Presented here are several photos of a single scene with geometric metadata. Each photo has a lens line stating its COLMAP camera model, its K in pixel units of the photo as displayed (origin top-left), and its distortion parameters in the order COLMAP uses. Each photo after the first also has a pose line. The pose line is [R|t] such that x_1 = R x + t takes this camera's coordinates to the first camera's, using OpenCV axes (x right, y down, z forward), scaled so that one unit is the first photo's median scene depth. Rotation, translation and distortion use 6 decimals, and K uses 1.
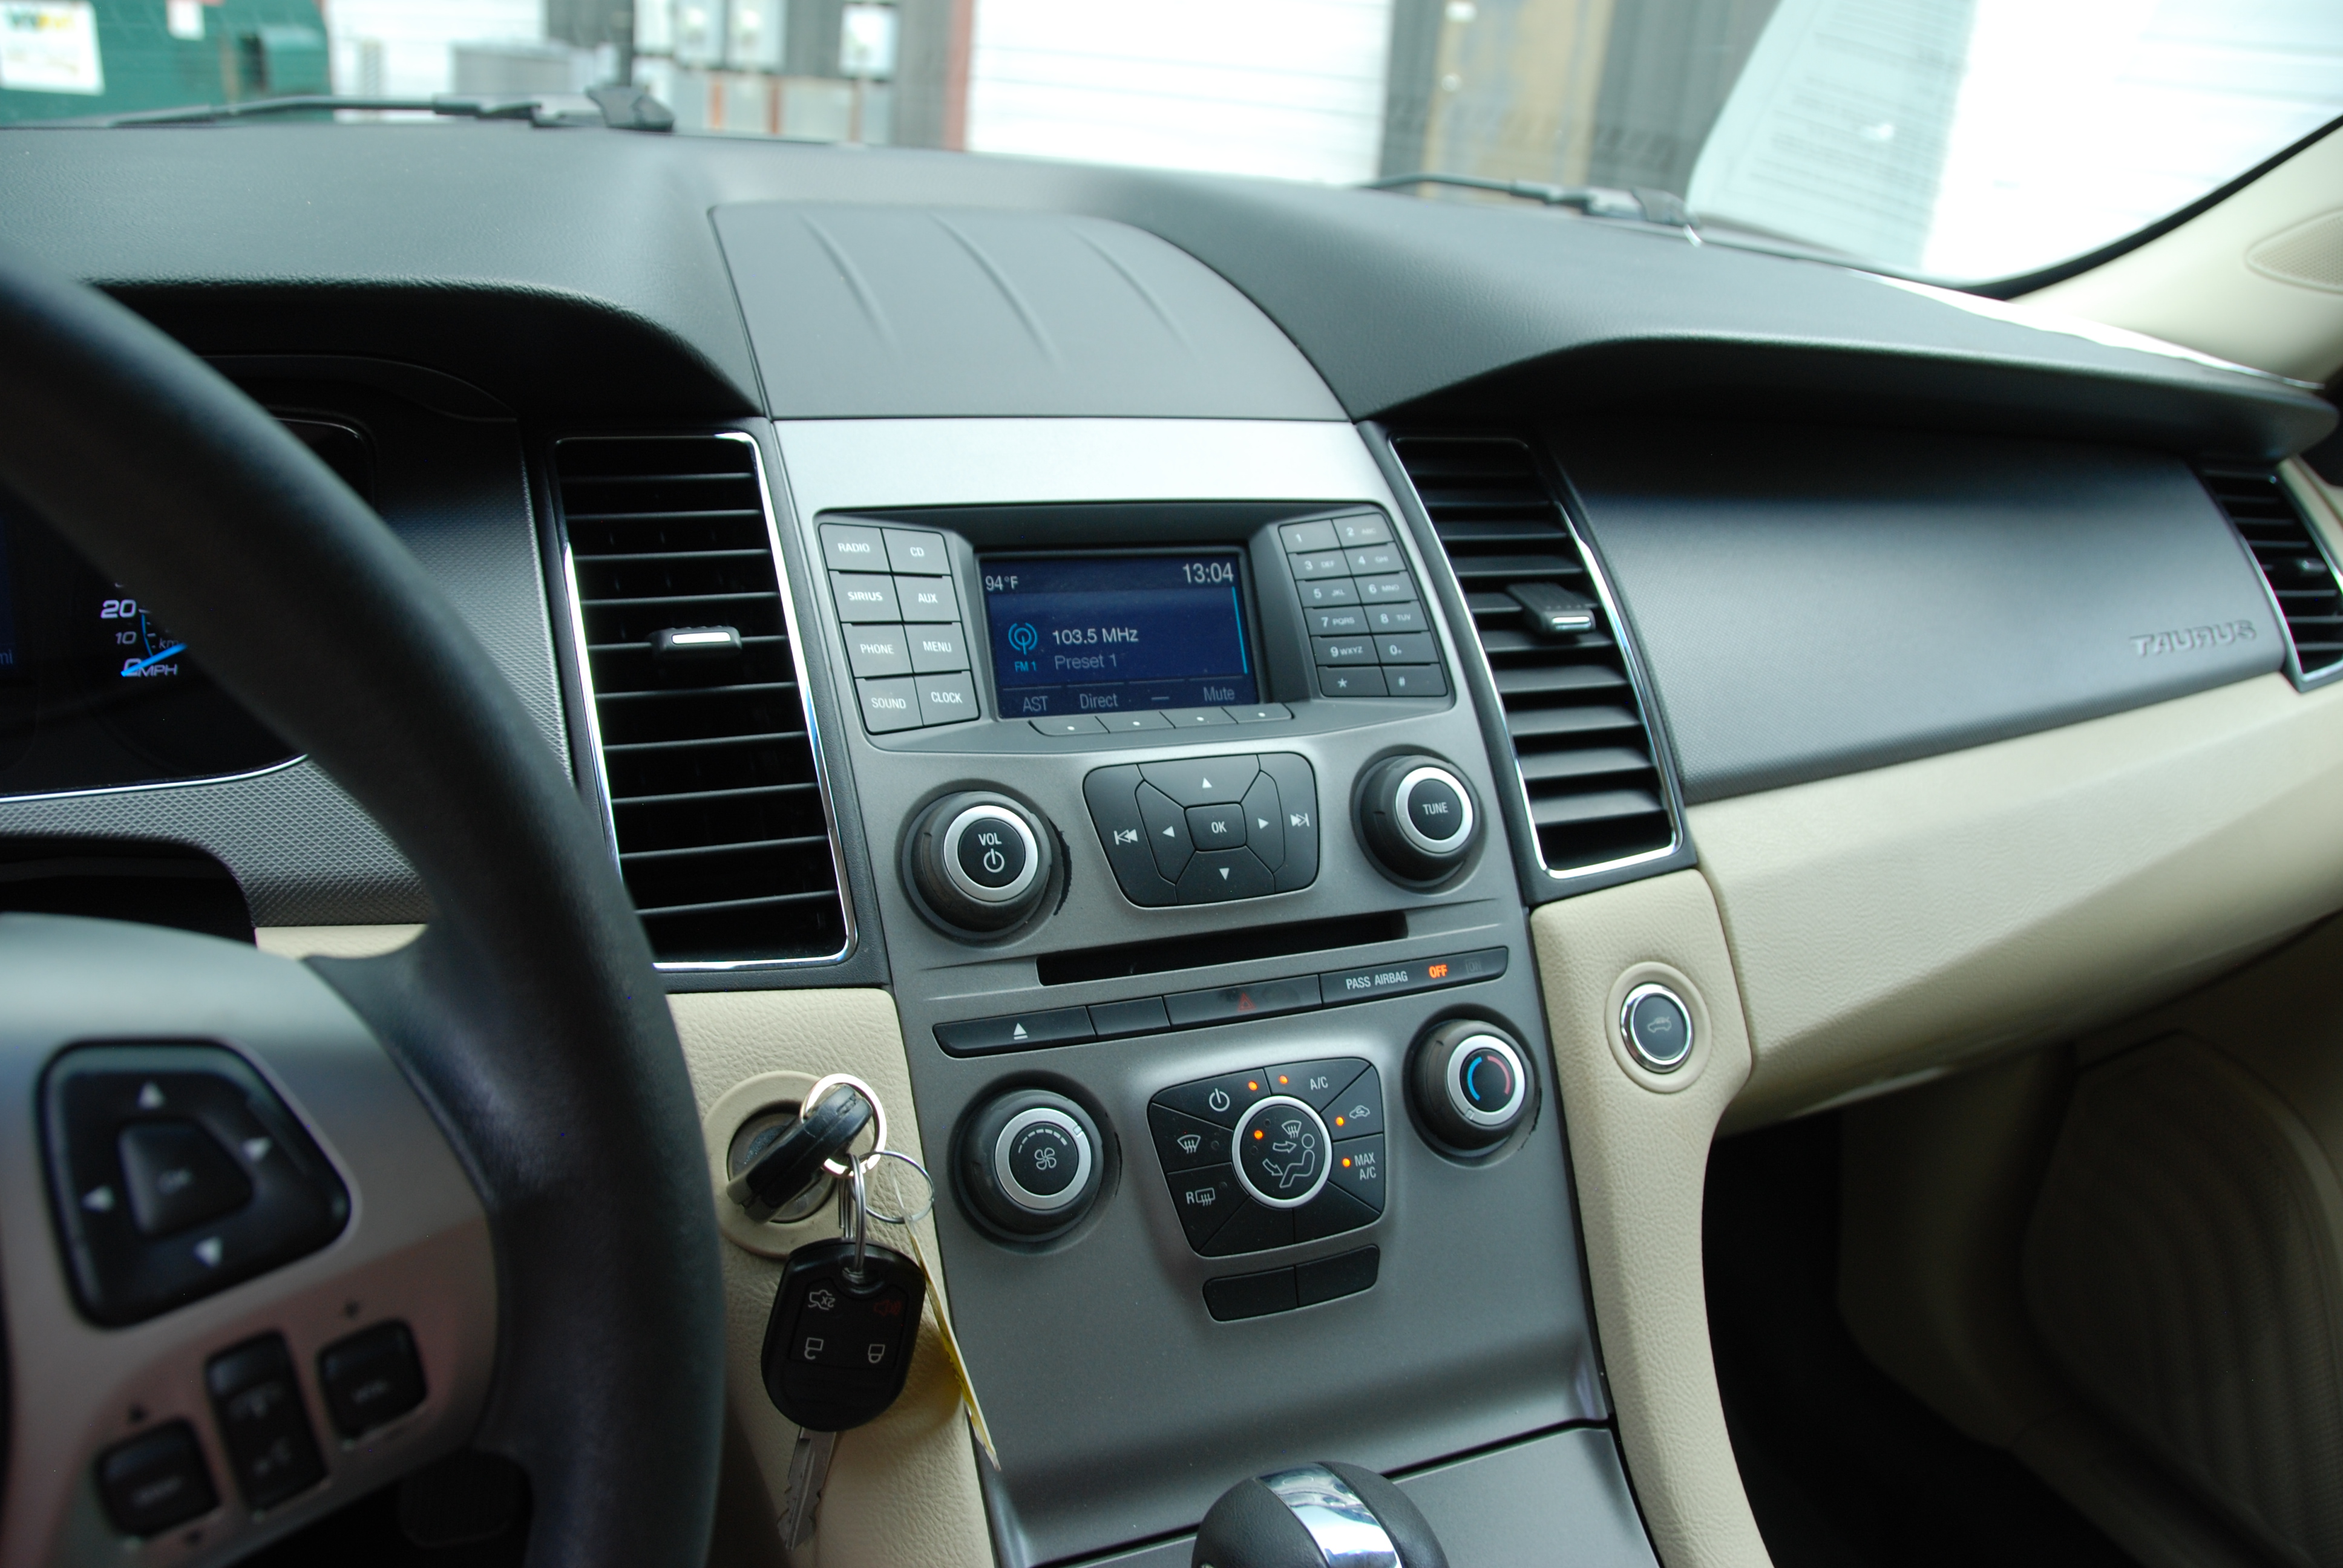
lens RADIAL K [[1851.6, 0, 1177.4], [0, 1851.6, 828.4], [0, 0, 1]] dist [-0.175043, 0.129508]
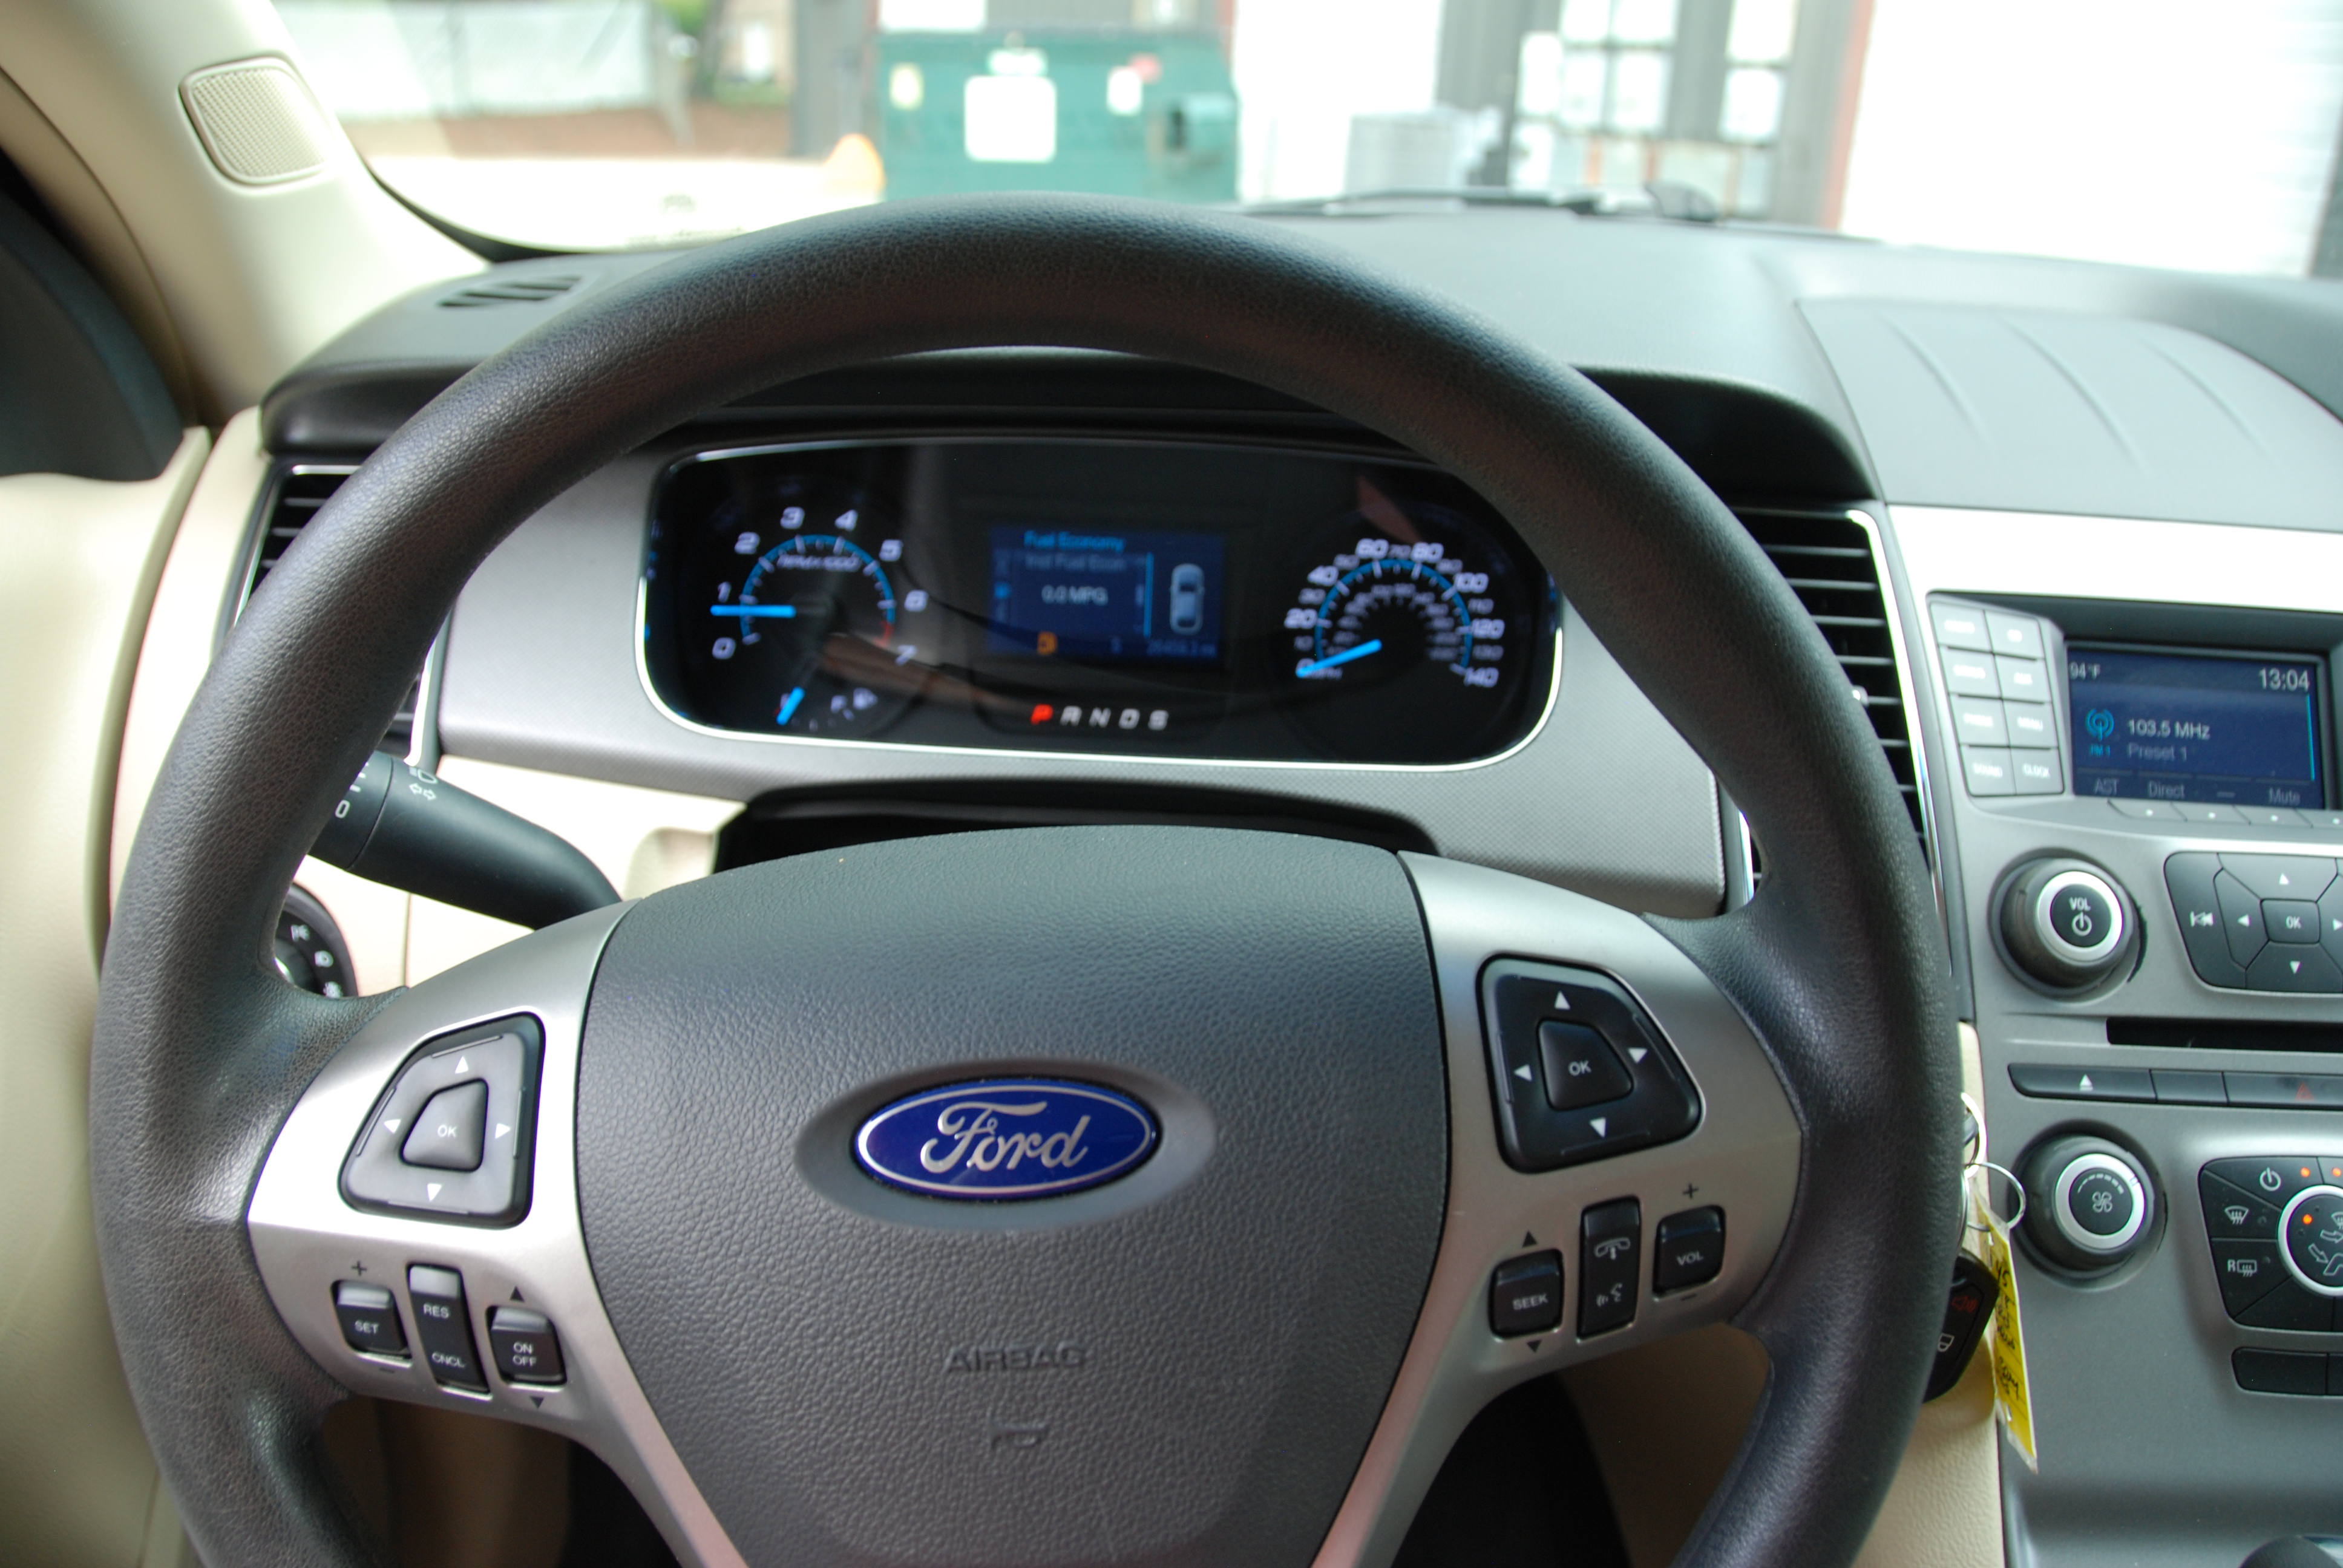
lens RADIAL K [[1851.6, 0, 1177.4], [0, 1851.6, 828.4], [0, 0, 1]] dist [-0.175043, 0.129508]
pose [[0.901945, 0.117278, -0.415622, -0.141246], [-0.130223, 0.991481, -0.002828, 0.032089], [0.411749, 0.056674, 0.909533, -0.170313]]
